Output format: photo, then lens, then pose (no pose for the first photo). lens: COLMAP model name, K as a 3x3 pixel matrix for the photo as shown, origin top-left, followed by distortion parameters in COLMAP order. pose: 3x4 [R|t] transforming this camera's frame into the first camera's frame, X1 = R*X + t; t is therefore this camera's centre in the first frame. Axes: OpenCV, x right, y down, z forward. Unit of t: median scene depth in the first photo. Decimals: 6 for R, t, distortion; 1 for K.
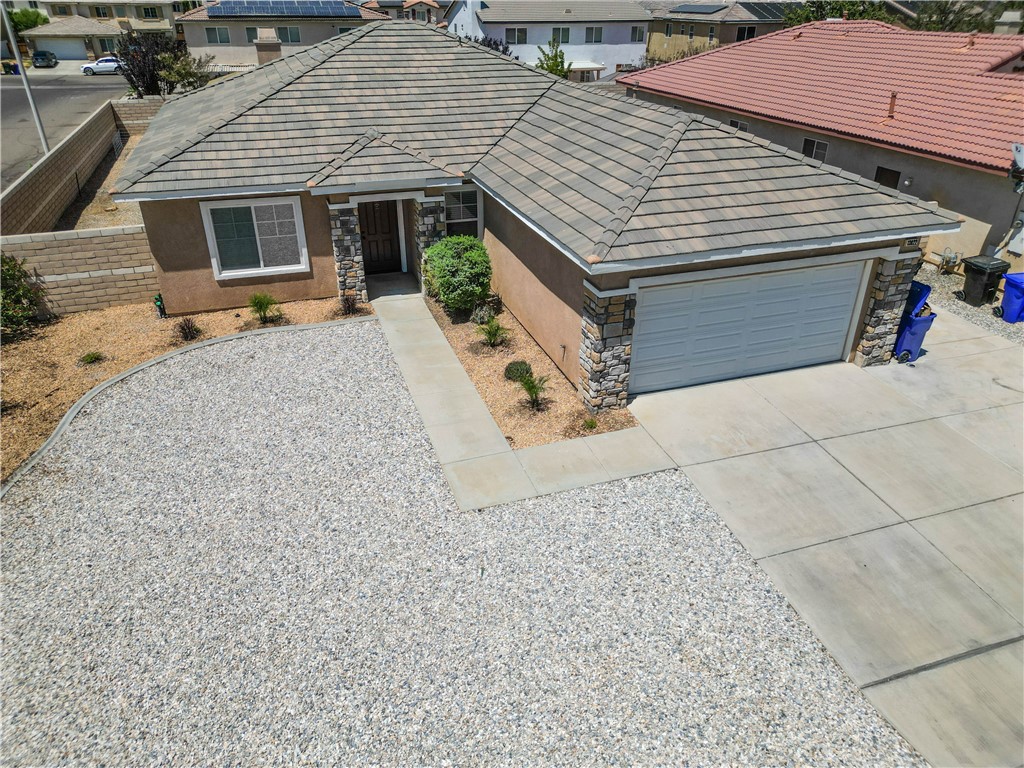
lens RADIAL K [[721.8, 0, 512.0], [0, 721.8, 384.0], [0, 0, 1]] dist [0.055155, -0.053861]
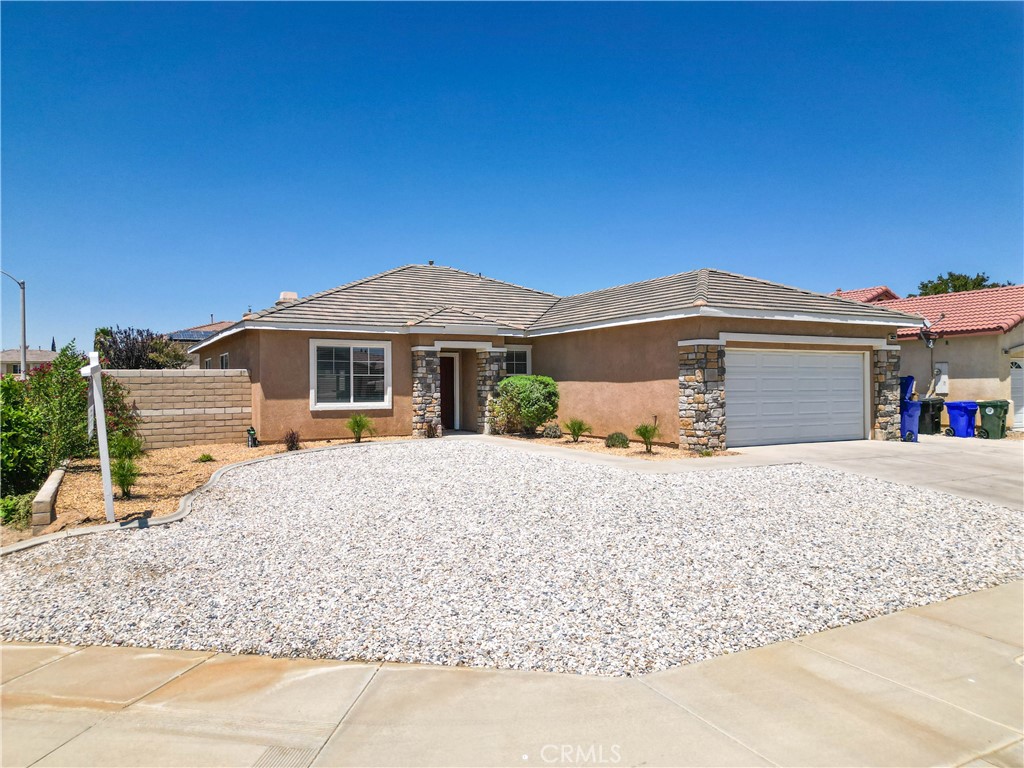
lens RADIAL K [[721.8, 0, 512.0], [0, 721.8, 384.0], [0, 0, 1]] dist [0.055155, -0.053861]
pose [[0.983255, -0.009396, 0.181991, -0.316280], [0.095242, 0.877918, -0.469243, 0.367651], [-0.155364, 0.478719, 0.864113, 0.000444]]
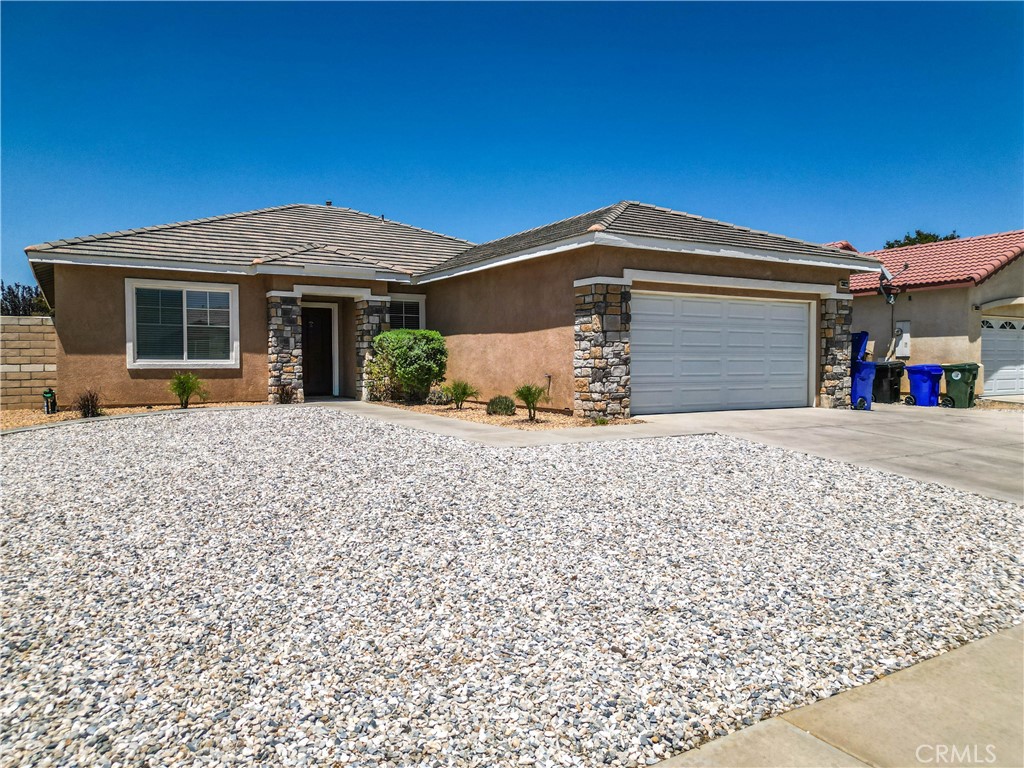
lens RADIAL K [[721.8, 0, 512.0], [0, 721.8, 384.0], [0, 0, 1]] dist [0.055155, -0.053861]
pose [[0.976757, -0.010914, 0.214072, -0.150336], [0.105514, 0.893804, -0.435869, 0.308034], [-0.186581, 0.448325, 0.874181, 0.168227]]
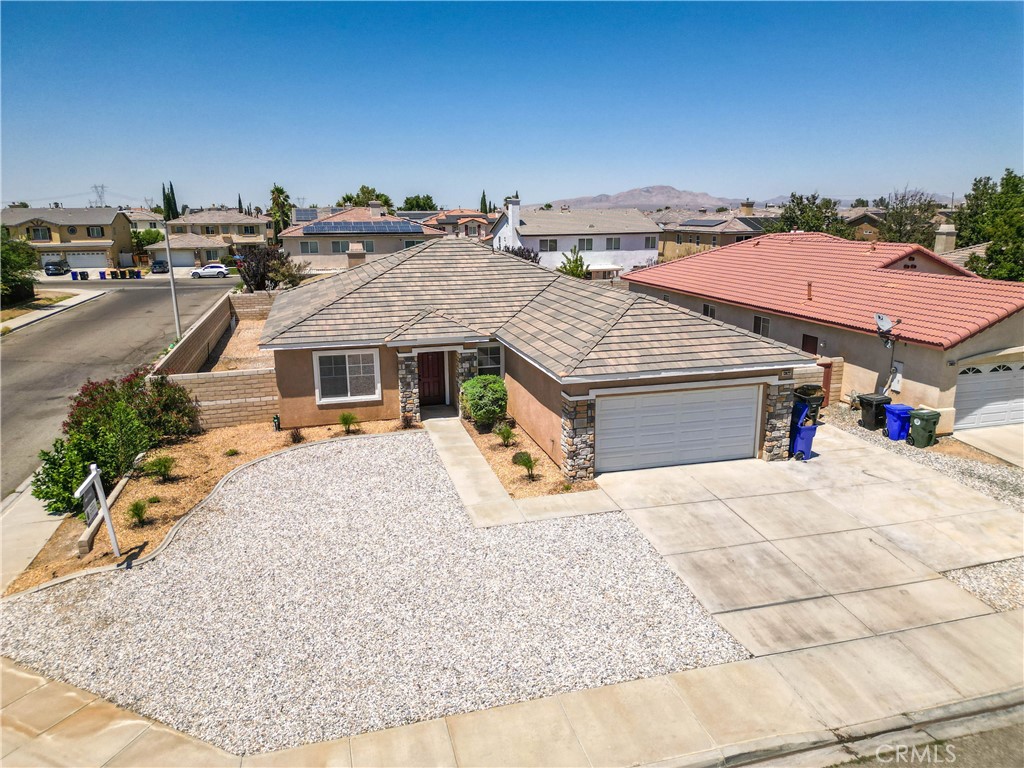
lens RADIAL K [[720.7, 0, 512.0], [0, 720.7, 384.0], [0, 0, 1]] dist [0.068776, -0.069031]
pose [[0.998134, 0.002761, -0.061000, 0.067313], [-0.018034, 0.967745, -0.251286, 0.175321], [0.058339, 0.251918, 0.965989, -0.381226]]
